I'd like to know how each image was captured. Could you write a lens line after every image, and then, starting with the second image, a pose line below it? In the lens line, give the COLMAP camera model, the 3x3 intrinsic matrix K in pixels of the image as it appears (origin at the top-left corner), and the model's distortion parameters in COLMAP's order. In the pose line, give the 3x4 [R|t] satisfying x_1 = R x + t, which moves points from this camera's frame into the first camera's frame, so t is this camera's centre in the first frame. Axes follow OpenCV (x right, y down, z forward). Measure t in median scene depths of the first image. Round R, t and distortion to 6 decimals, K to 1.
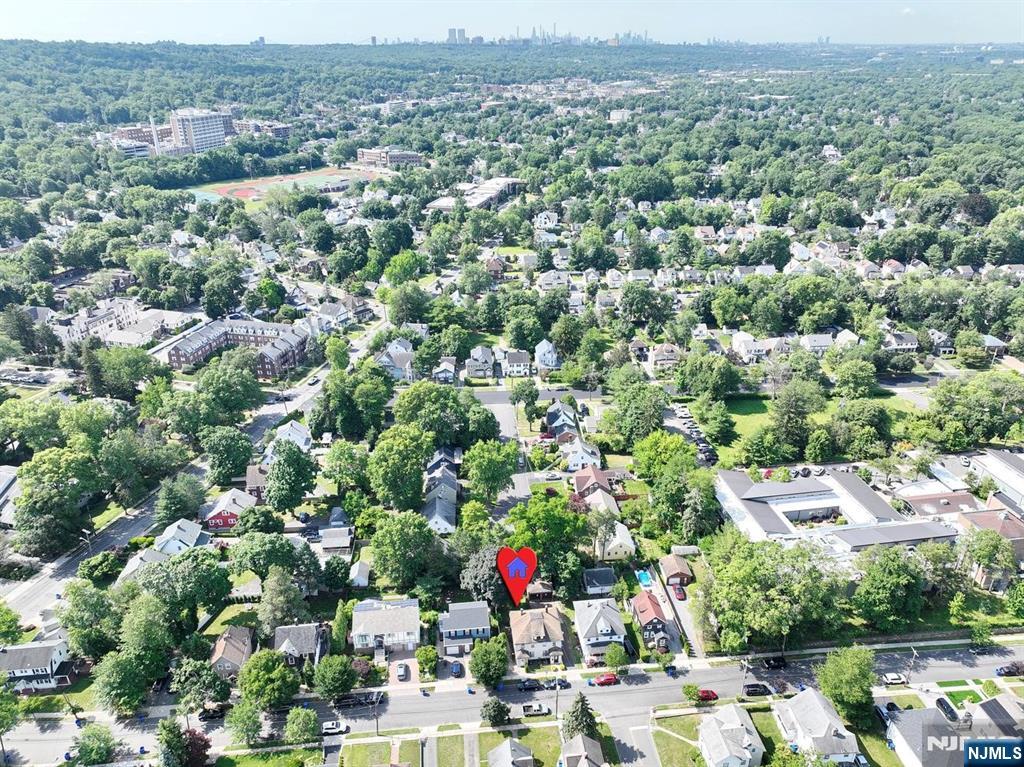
lens RADIAL K [[719.2, 0, 512.0], [0, 719.2, 383.5], [0, 0, 1]] dist [-0.003741, 0.021996]
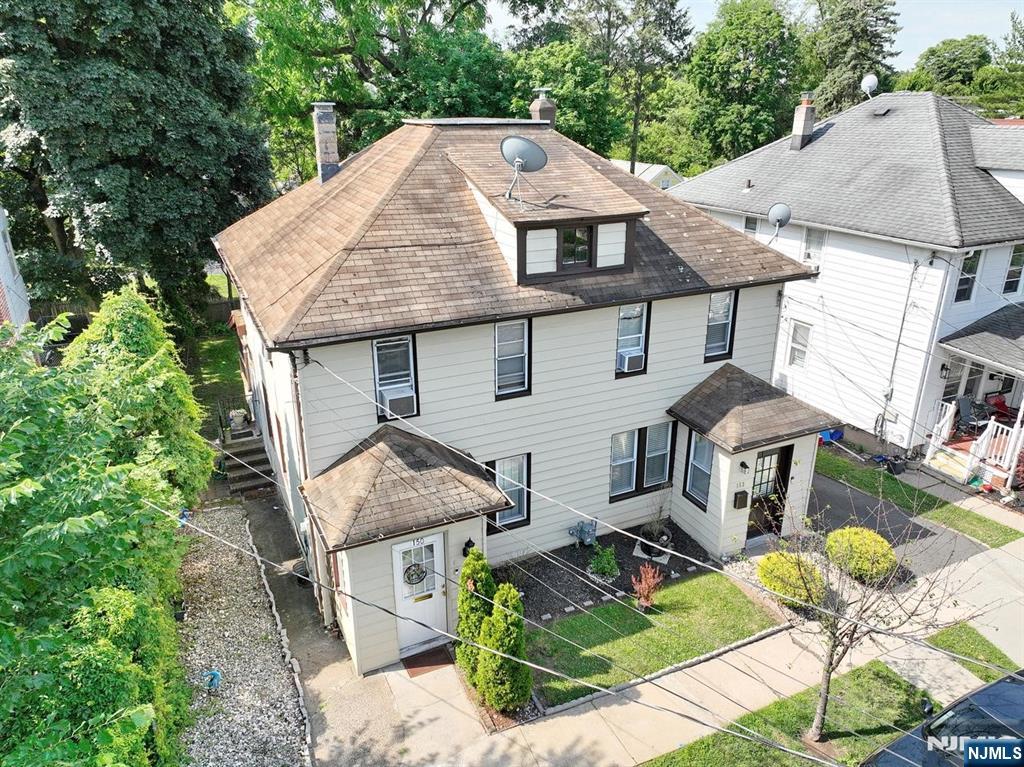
lens RADIAL K [[719.2, 0, 512.0], [0, 719.2, 383.5], [0, 0, 1]] dist [-0.003741, 0.021996]
pose [[0.944759, -0.119828, 0.305077, 0.003265], [0.142060, 0.988509, -0.051663, 0.327043], [-0.295381, 0.092149, 0.950925, 0.814589]]
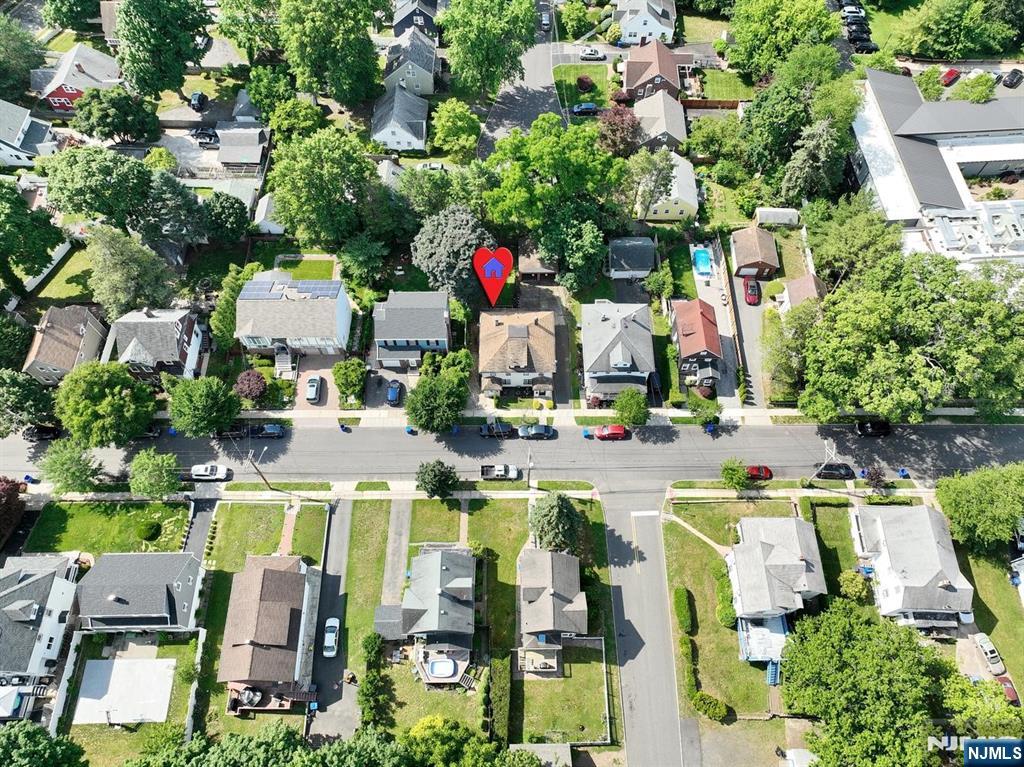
lens RADIAL K [[719.2, 0, 512.0], [0, 719.2, 383.5], [0, 0, 1]] dist [-0.003741, 0.021996]
pose [[0.994344, 0.096657, -0.044023, 0.054742], [-0.050383, 0.794143, 0.605639, -0.024175], [0.093500, -0.599995, 0.794521, 0.416615]]
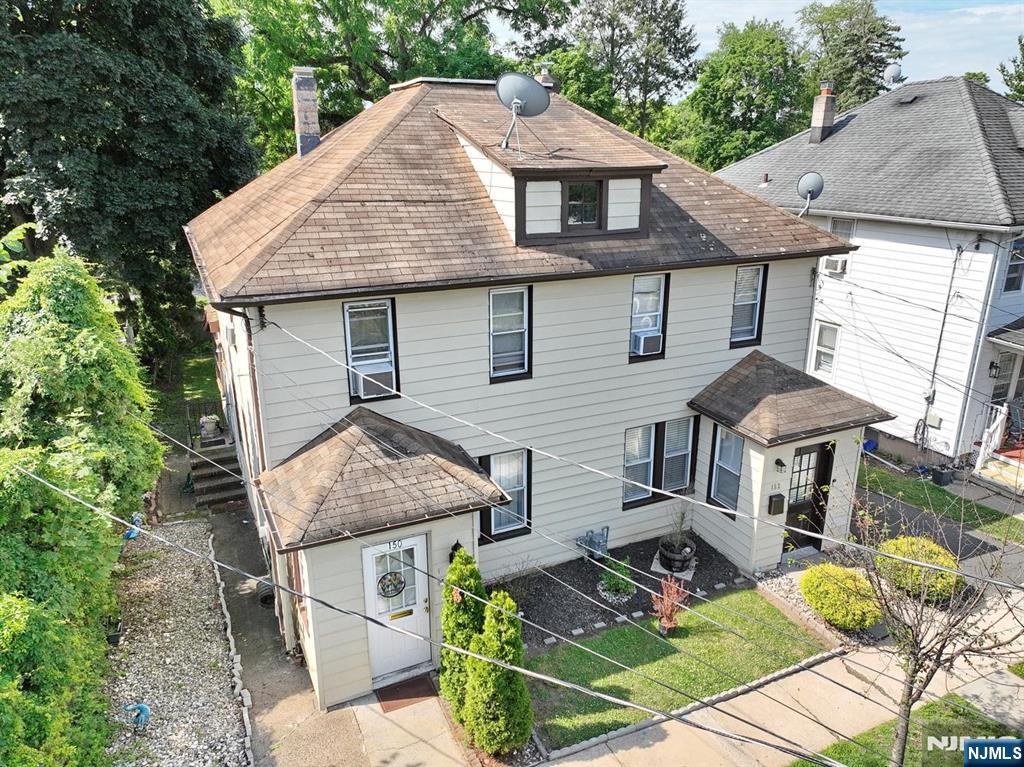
lens RADIAL K [[719.2, 0, 512.0], [0, 719.2, 383.5], [0, 0, 1]] dist [-0.003741, 0.021996]
pose [[0.946173, -0.102556, 0.306983, 0.006321], [0.141467, 0.984116, -0.107253, 0.331702], [-0.291108, 0.144908, 0.945652, 0.824905]]
